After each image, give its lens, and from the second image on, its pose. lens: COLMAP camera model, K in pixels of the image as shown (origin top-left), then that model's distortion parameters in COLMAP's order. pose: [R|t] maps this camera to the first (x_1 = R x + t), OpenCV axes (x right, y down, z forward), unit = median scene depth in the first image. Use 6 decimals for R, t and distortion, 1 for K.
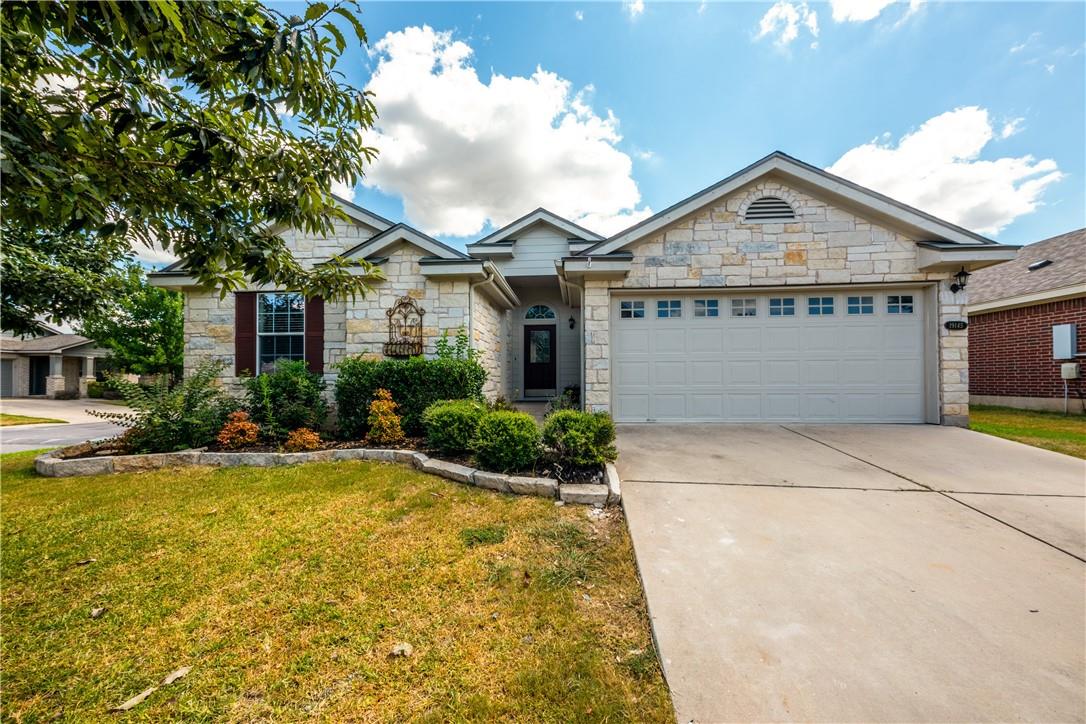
lens RADIAL K [[380.8, 0, 548.4], [0, 380.8, 371.1], [0, 0, 1]] dist [0.002165, -0.000047]
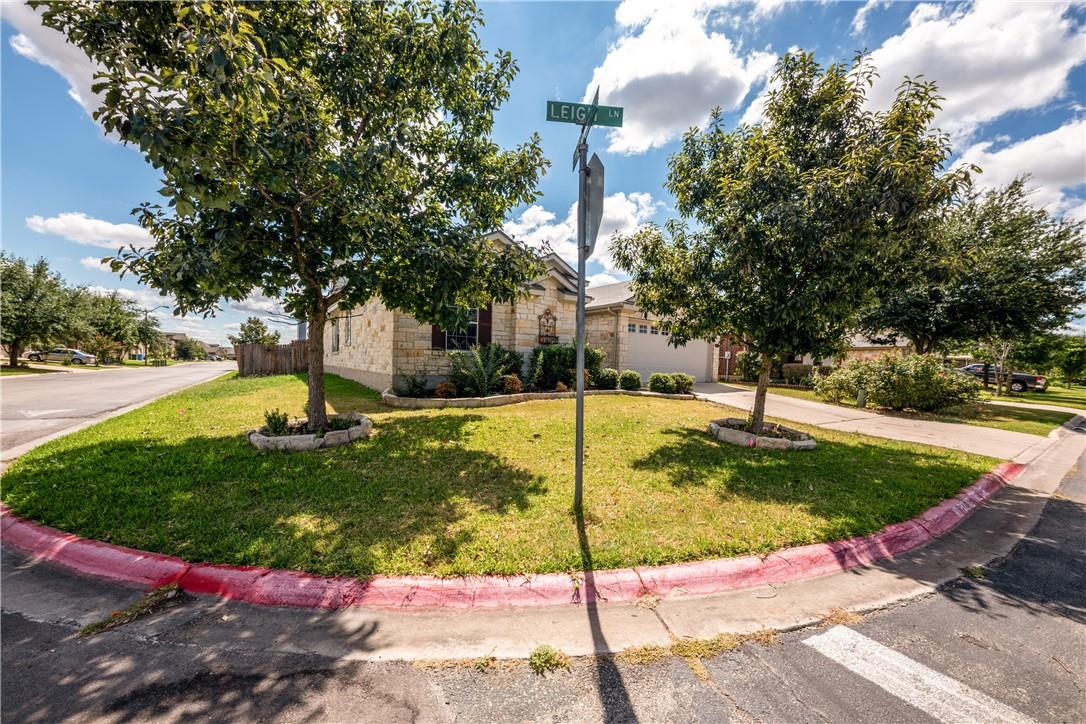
lens RADIAL K [[398.3, 0, 545.0], [0, 398.3, 371.1], [0, 0, 1]] dist [0.001634, -0.000230]
pose [[0.775636, 0.019906, 0.630867, -1.590539], [-0.041394, 0.998955, 0.019373, 0.053619], [-0.629822, -0.041140, 0.775649, -0.420303]]
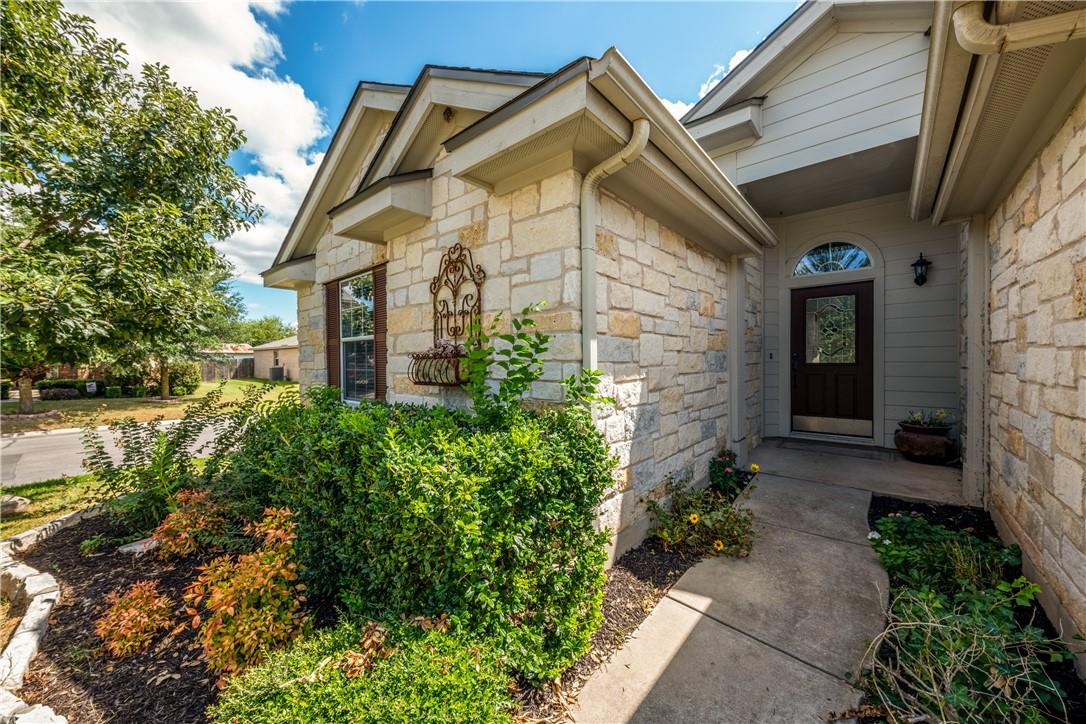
lens RADIAL K [[398.3, 0, 545.0], [0, 398.3, 371.1], [0, 0, 1]] dist [0.001634, -0.000230]
pose [[0.801810, 0.015753, -0.597371, -0.018734], [0.013002, 0.998956, 0.043795, -0.074383], [0.597438, -0.042882, 0.800768, 0.724387]]
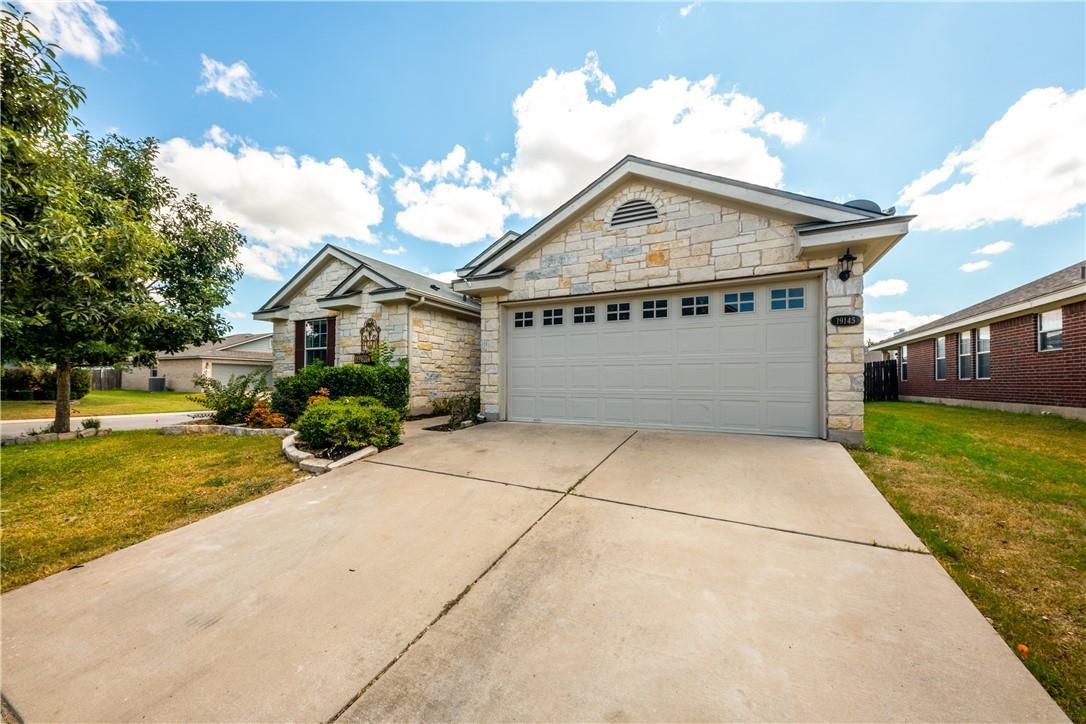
lens RADIAL K [[398.3, 0, 545.0], [0, 398.3, 371.1], [0, 0, 1]] dist [0.001634, -0.000230]
pose [[0.921700, -0.002290, -0.387896, 0.760073], [0.000907, 0.999993, -0.003748, -0.007453], [0.387902, 0.003103, 0.921695, -0.044164]]
